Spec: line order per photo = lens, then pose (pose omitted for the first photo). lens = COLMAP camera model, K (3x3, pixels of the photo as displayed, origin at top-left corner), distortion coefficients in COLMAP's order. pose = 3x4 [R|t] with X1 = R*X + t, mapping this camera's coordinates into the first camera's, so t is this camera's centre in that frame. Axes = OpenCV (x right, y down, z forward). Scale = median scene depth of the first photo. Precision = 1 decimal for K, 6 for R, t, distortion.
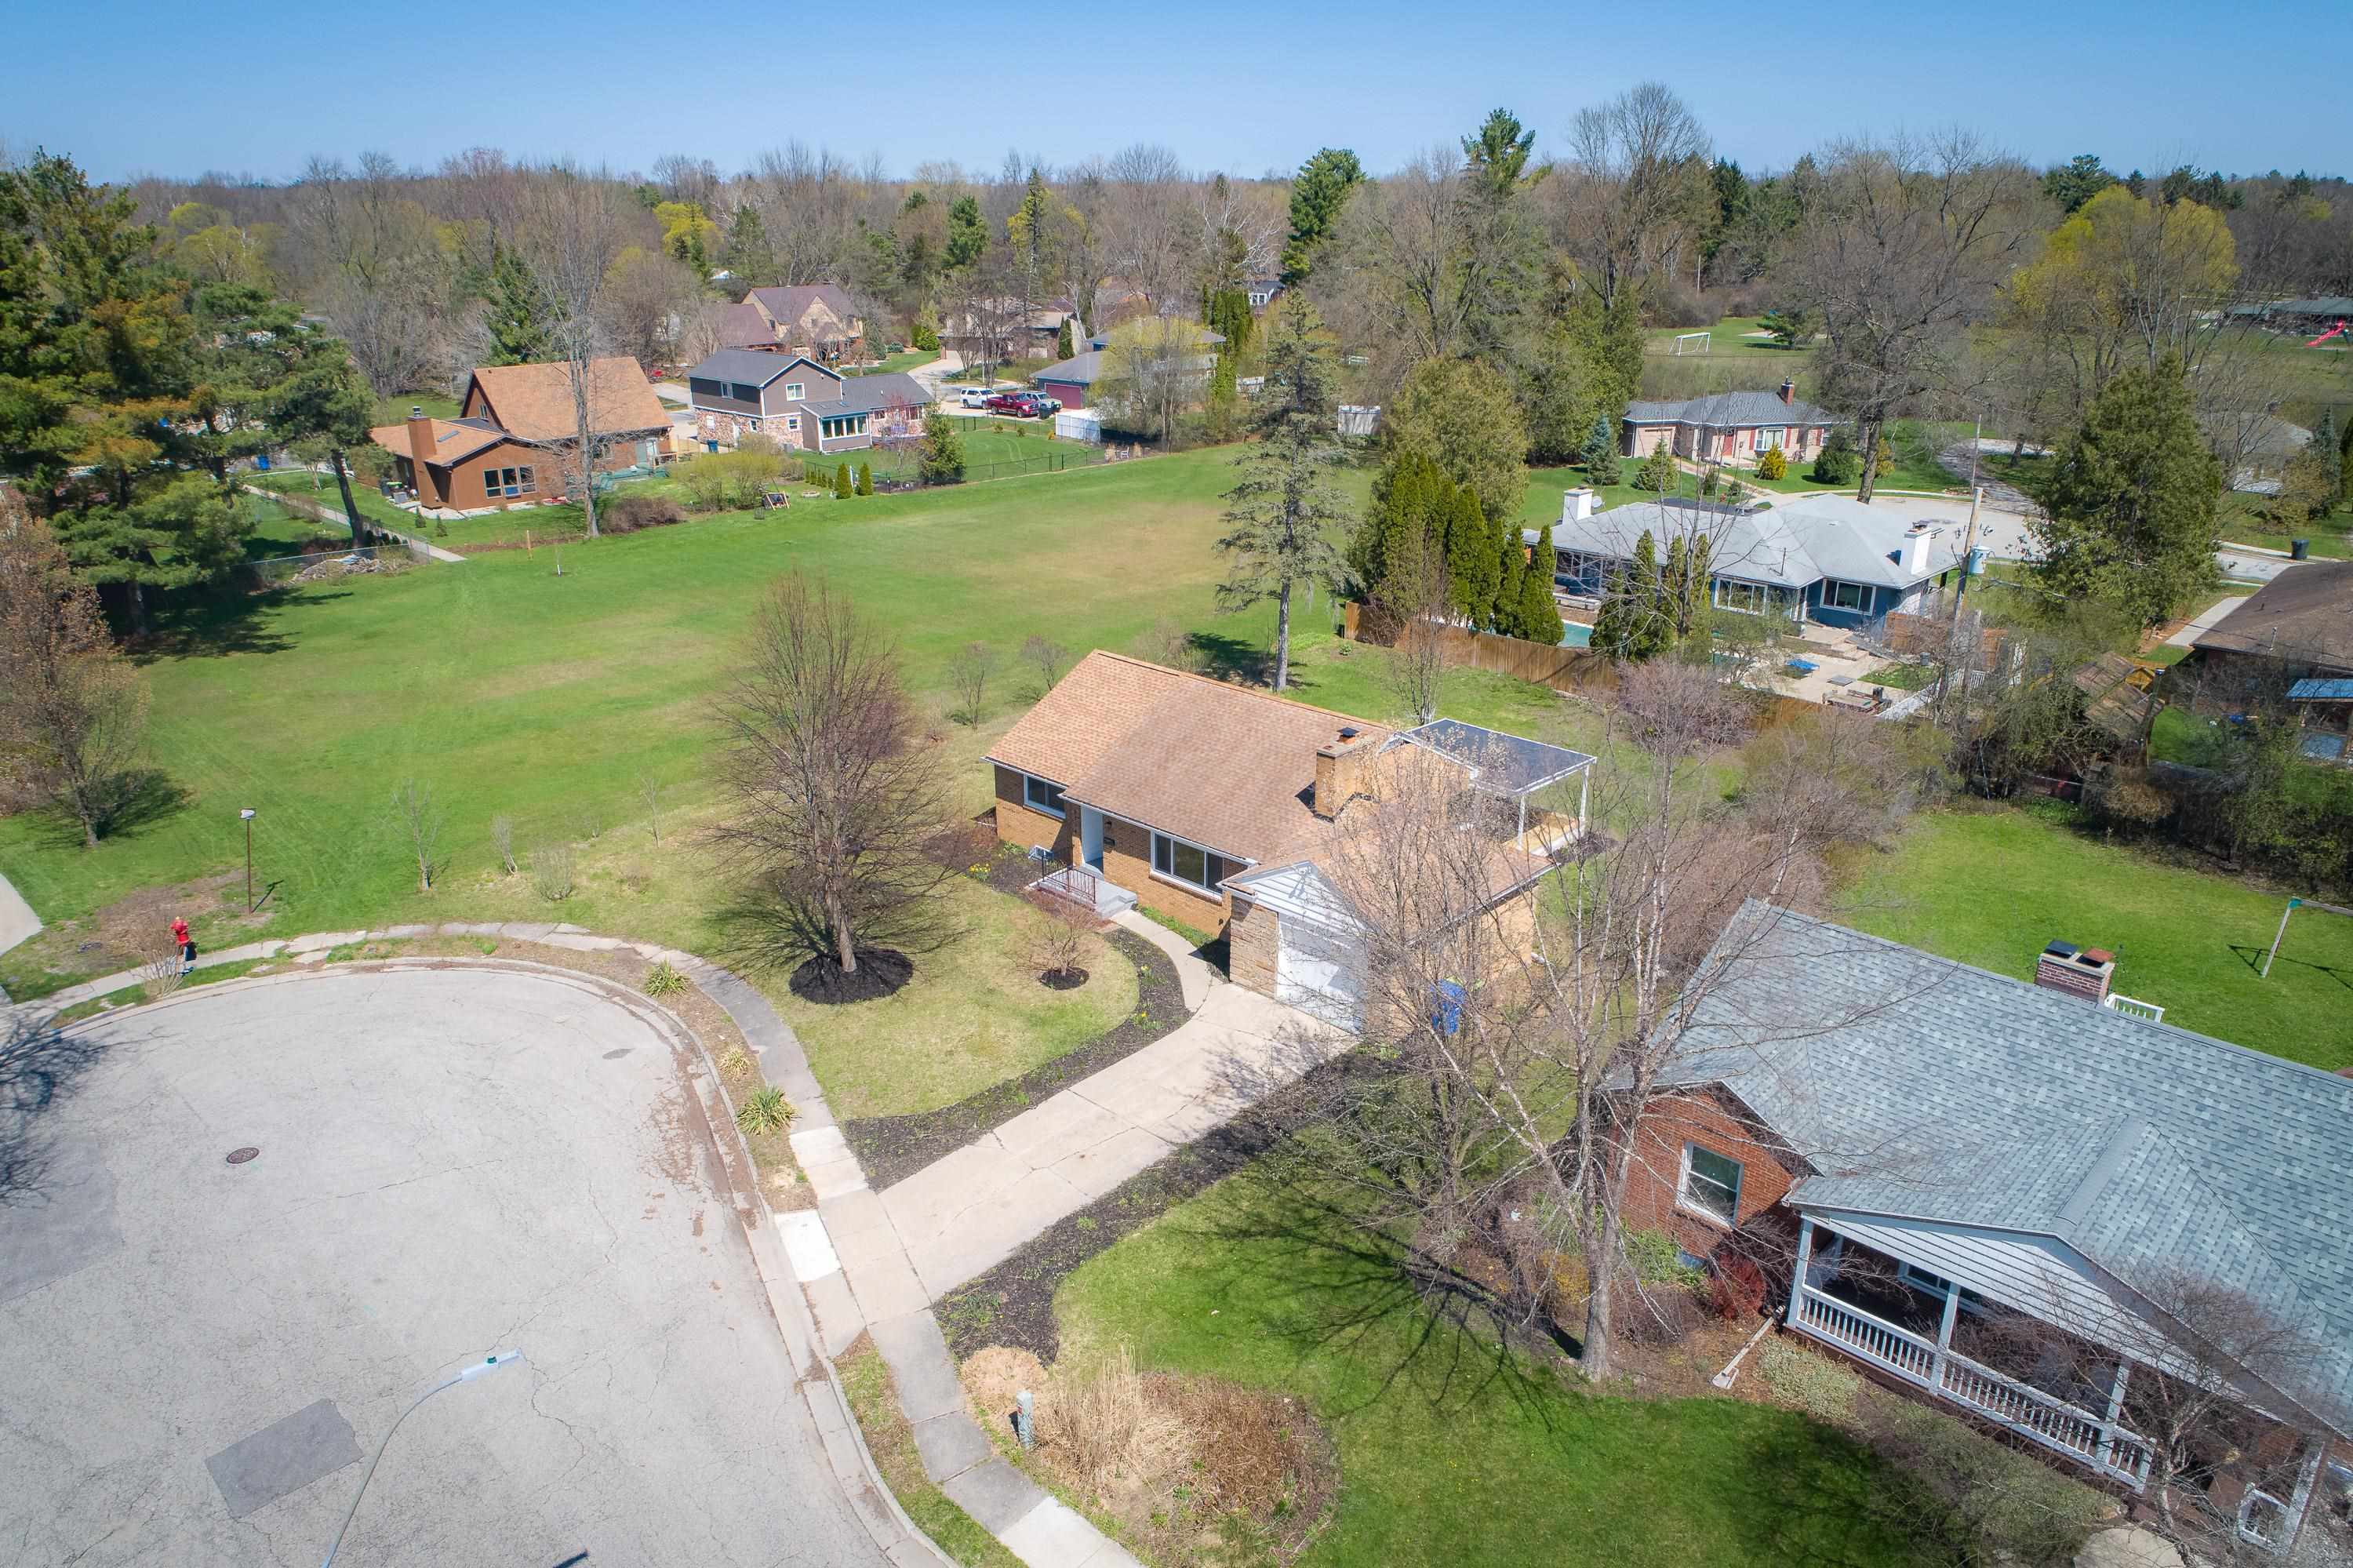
lens RADIAL K [[1588.6, 0, 1183.1], [0, 1588.6, 792.6], [0, 0, 1]] dist [-0.007113, 0.005323]
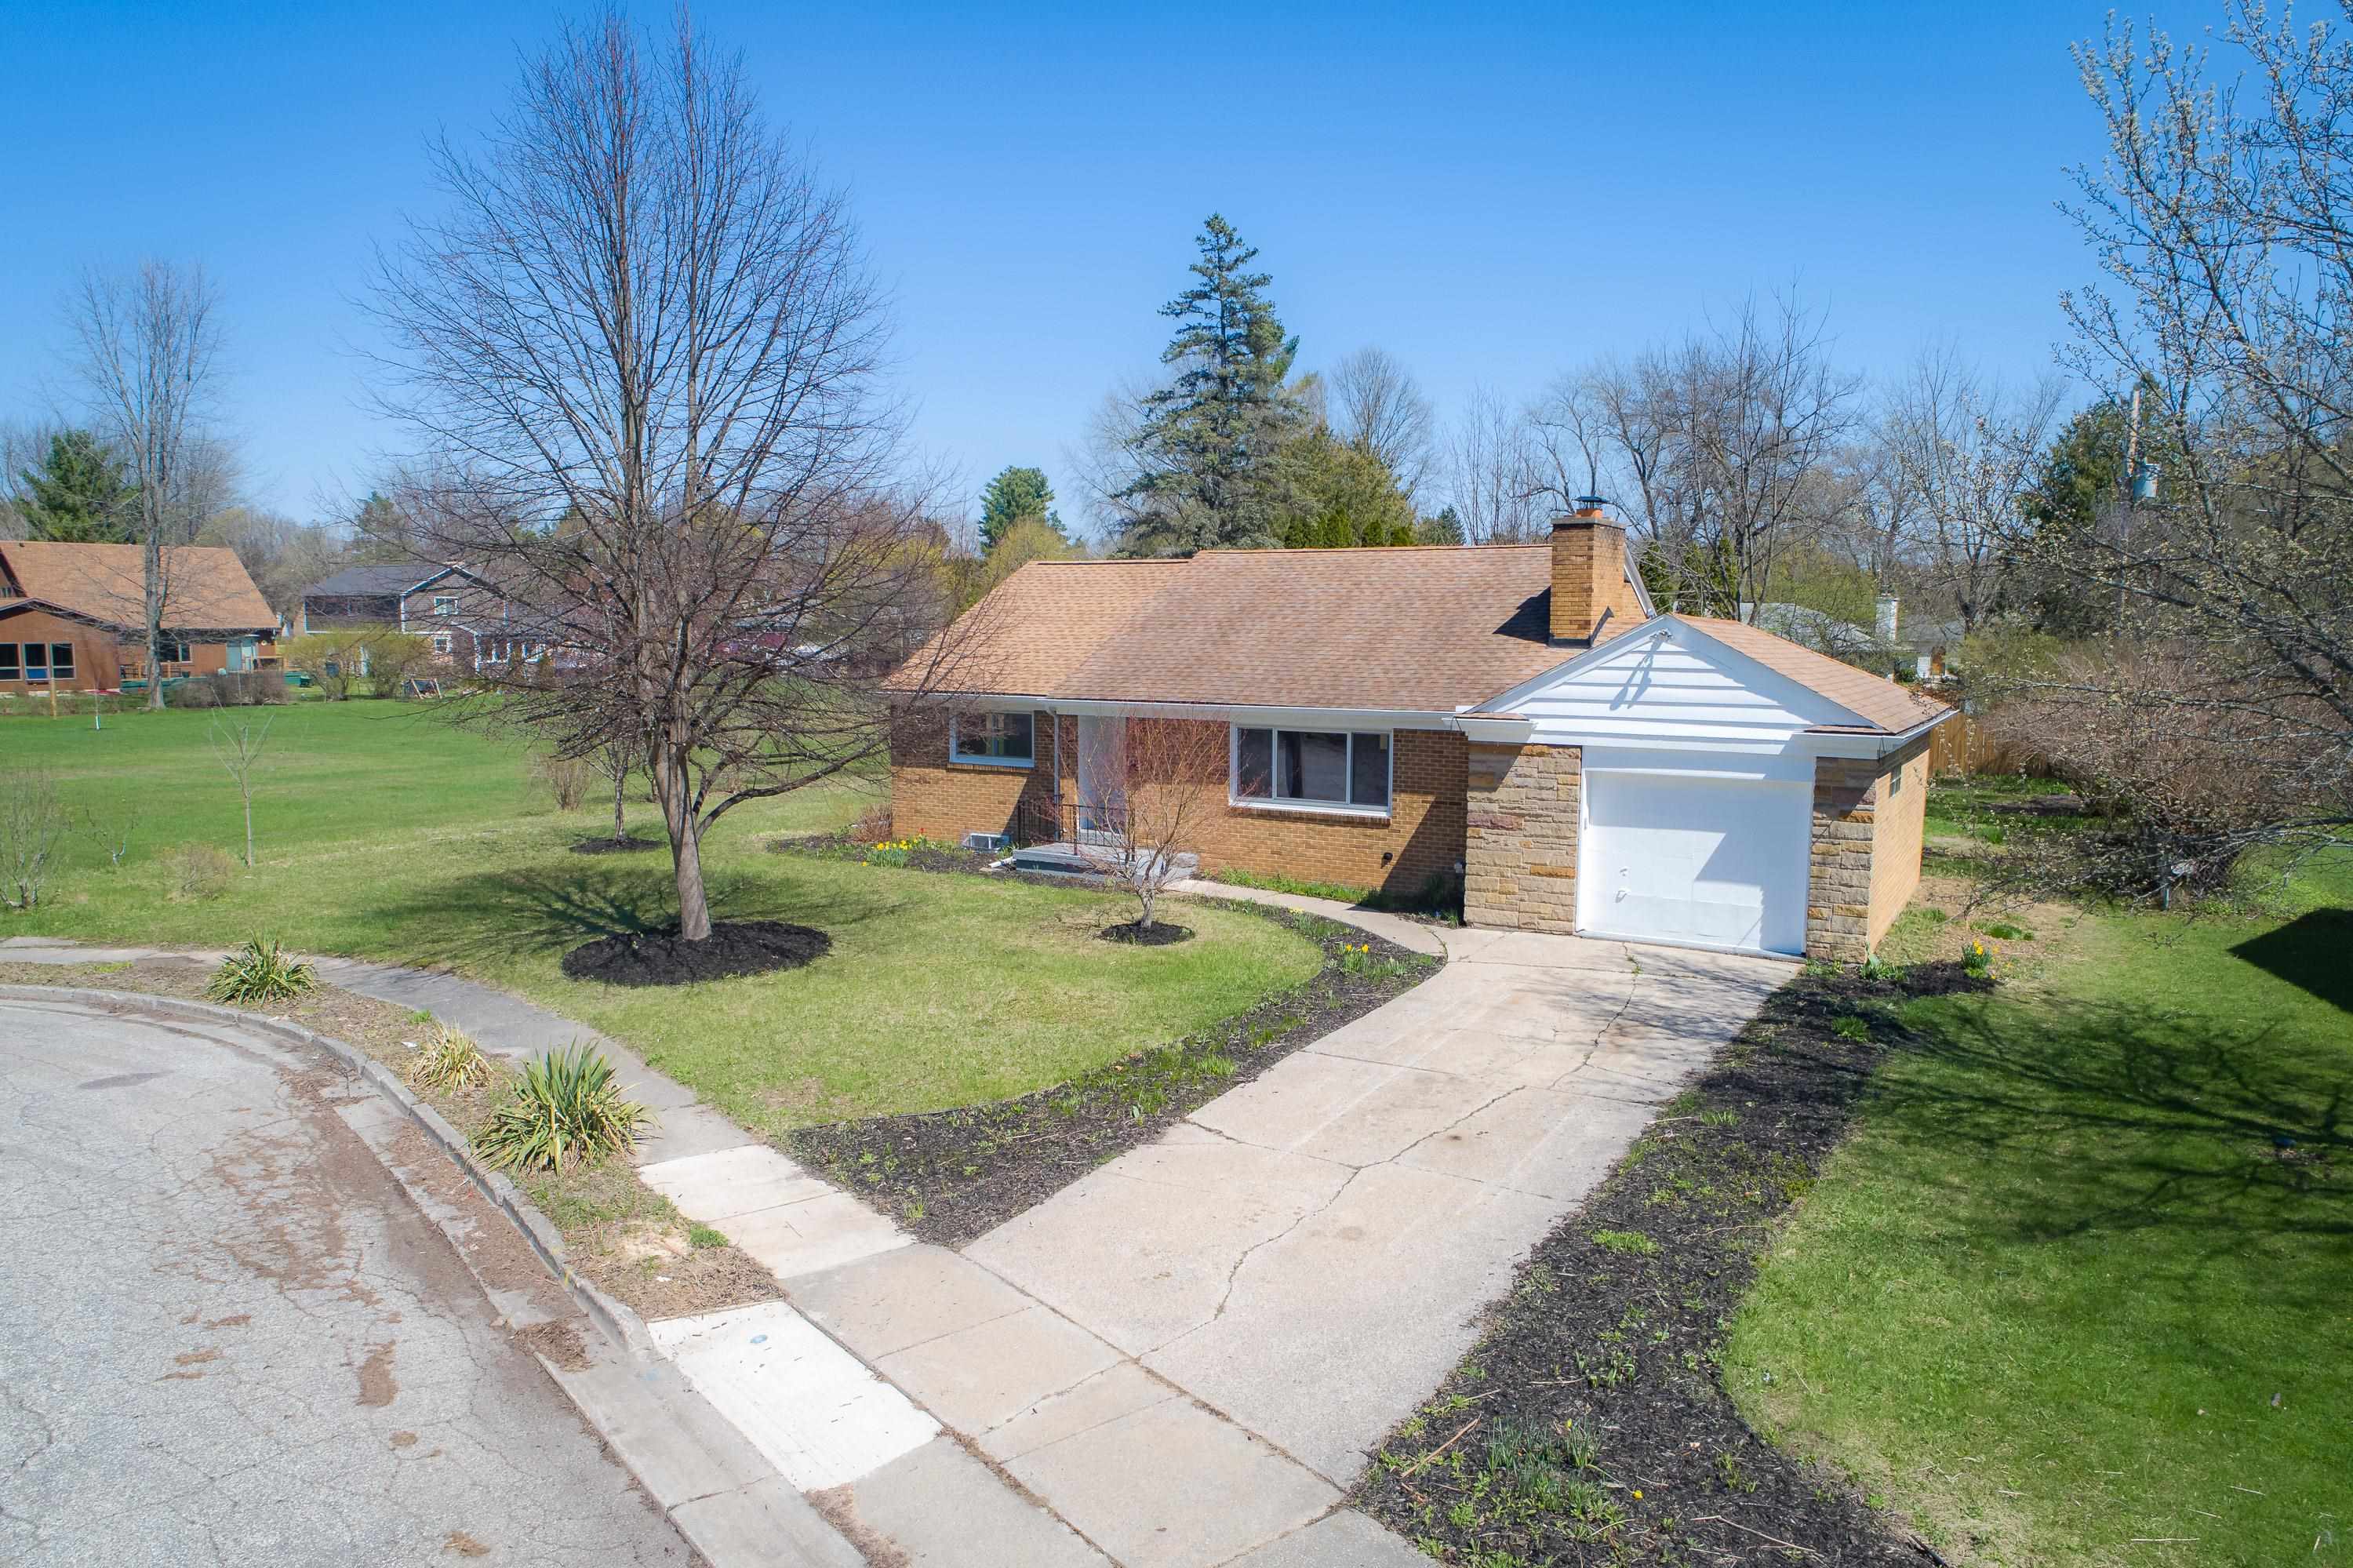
lens RADIAL K [[1588.6, 0, 1183.1], [0, 1588.6, 792.6], [0, 0, 1]] dist [-0.007113, 0.005323]
pose [[0.974871, -0.022008, 0.221680, -0.156431], [0.075898, 0.968386, -0.237631, 0.174086], [-0.209442, 0.248485, 0.945722, 0.467347]]
